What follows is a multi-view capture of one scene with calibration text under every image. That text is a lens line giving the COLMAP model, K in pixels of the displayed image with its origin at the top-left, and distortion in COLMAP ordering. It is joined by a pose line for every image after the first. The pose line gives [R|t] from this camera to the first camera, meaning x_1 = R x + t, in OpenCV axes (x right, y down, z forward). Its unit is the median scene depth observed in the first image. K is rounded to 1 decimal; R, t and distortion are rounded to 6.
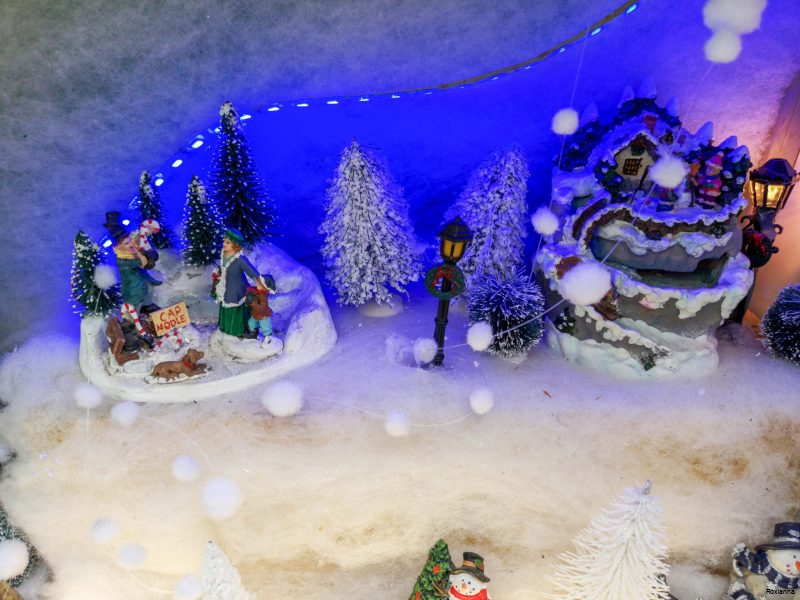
lens RADIAL K [[661.4, 0, 404.0], [0, 661.4, 338.4], [0, 0, 1]] dist [-0.000753, -0.002364]
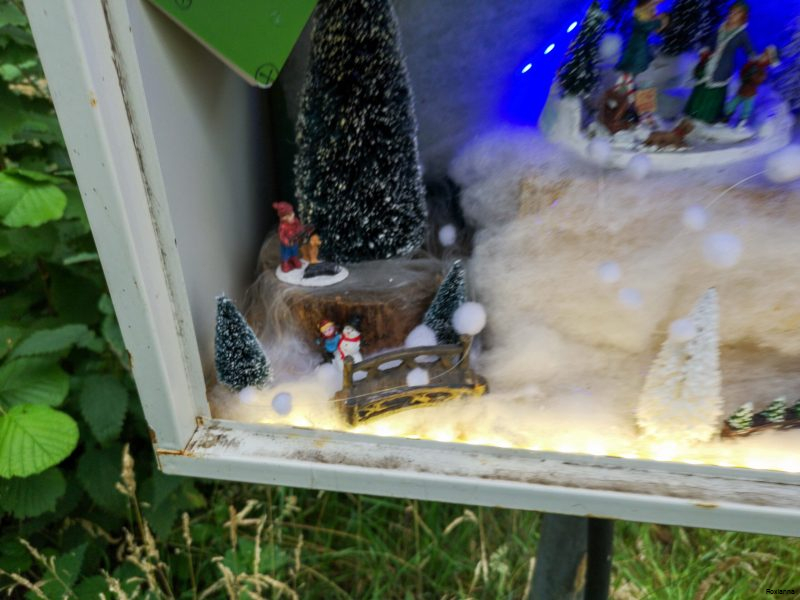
lens RADIAL K [[661.4, 0, 404.0], [0, 661.4, 338.4], [0, 0, 1]] dist [-0.000753, -0.002364]
pose [[0.980996, 0.078814, -0.177300, -0.500433], [-0.071771, 0.996369, 0.045801, 0.314916], [0.180266, -0.032205, 0.983090, -0.101812]]
